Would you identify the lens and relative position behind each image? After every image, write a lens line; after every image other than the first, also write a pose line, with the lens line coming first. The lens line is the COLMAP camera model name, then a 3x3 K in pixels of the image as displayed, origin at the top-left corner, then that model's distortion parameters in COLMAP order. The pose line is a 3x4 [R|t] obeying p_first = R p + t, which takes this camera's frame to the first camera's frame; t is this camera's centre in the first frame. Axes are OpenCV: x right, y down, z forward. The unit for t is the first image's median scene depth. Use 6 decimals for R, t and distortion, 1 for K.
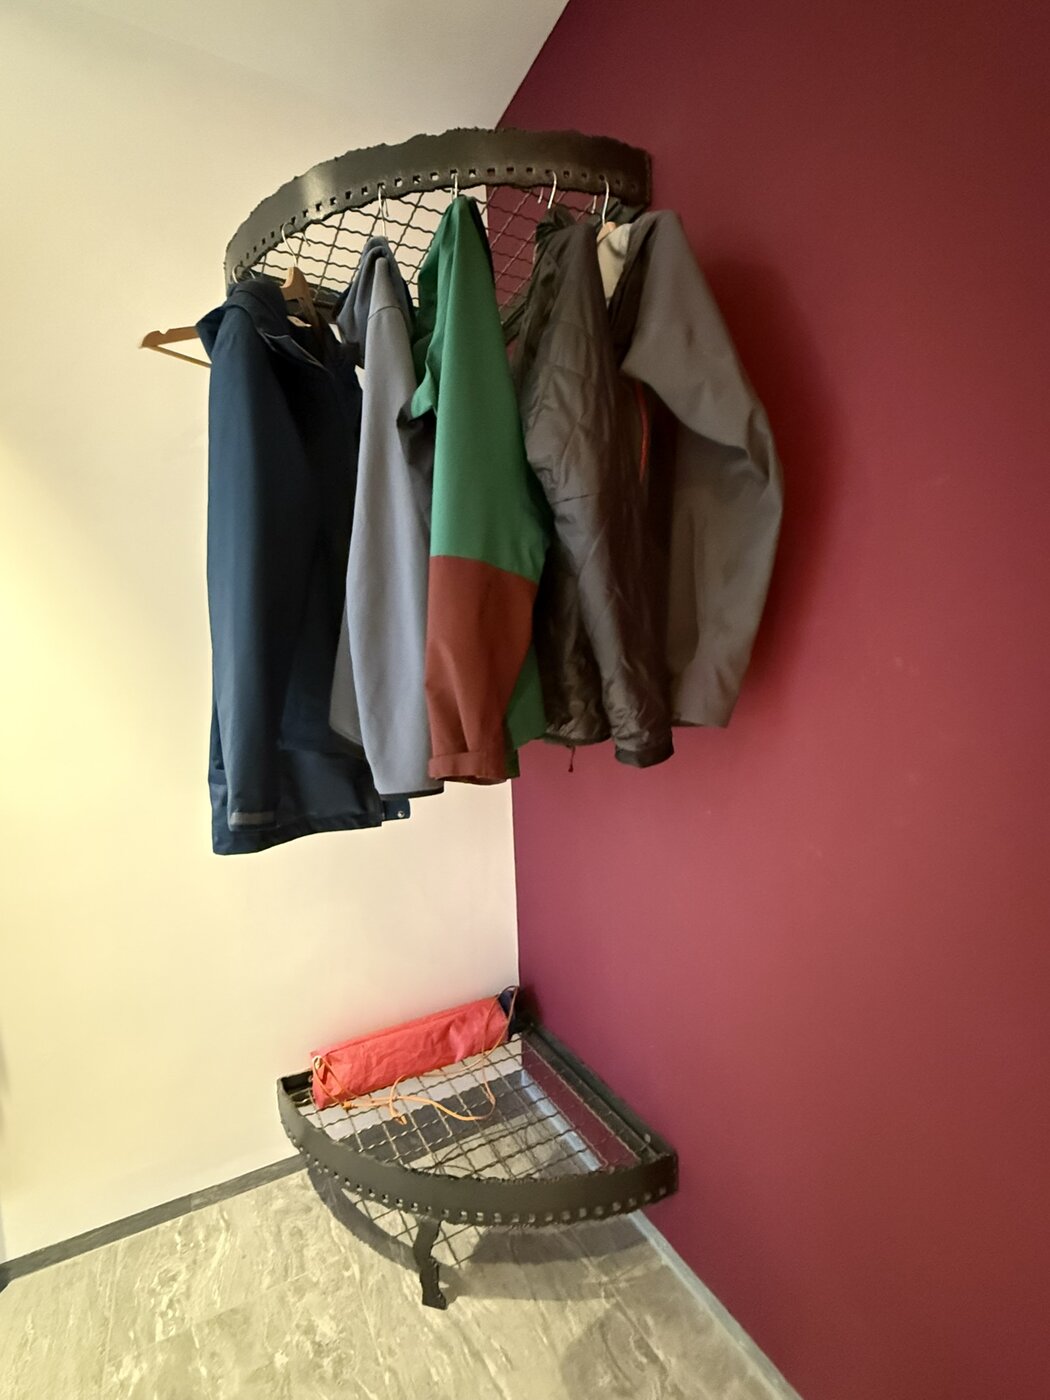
lens RADIAL K [[653.8, 0, 525.0], [0, 653.8, 700.0], [0, 0, 1]] dist [0.013128, 0.000122]
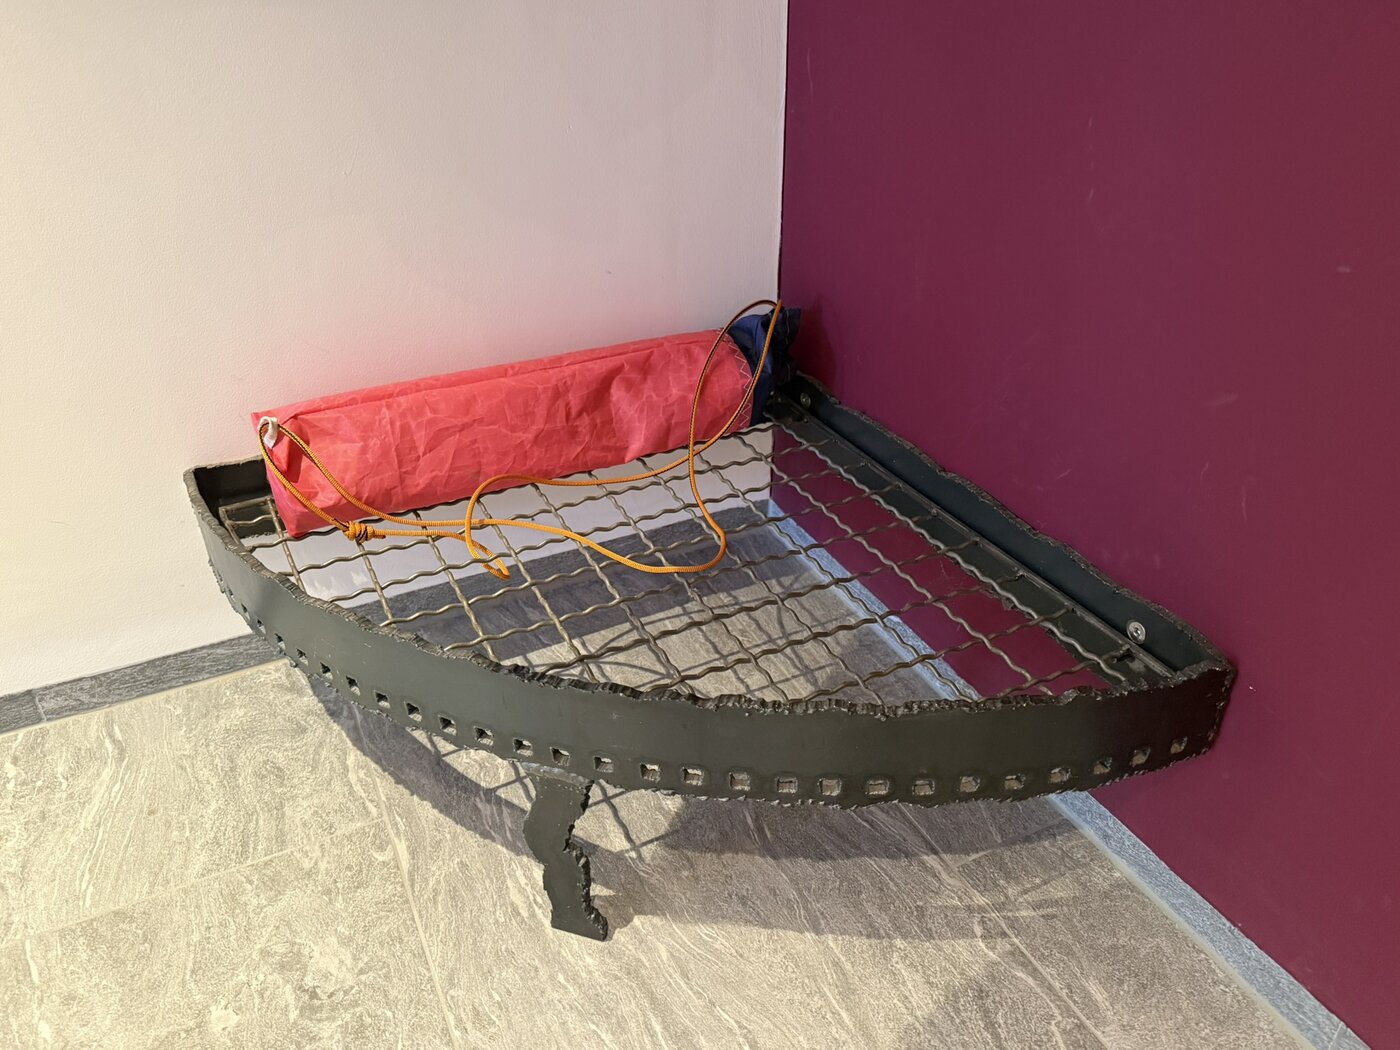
lens RADIAL K [[1005.4, 0, 700.0], [0, 1005.4, 525.0], [0, 0, 1]] dist [0.071841, -0.005691]
pose [[0.999015, 0.042661, -0.012179, -0.058224], [-0.032285, 0.887349, 0.459966, 0.346269], [0.030429, -0.459120, 0.887853, 0.493116]]
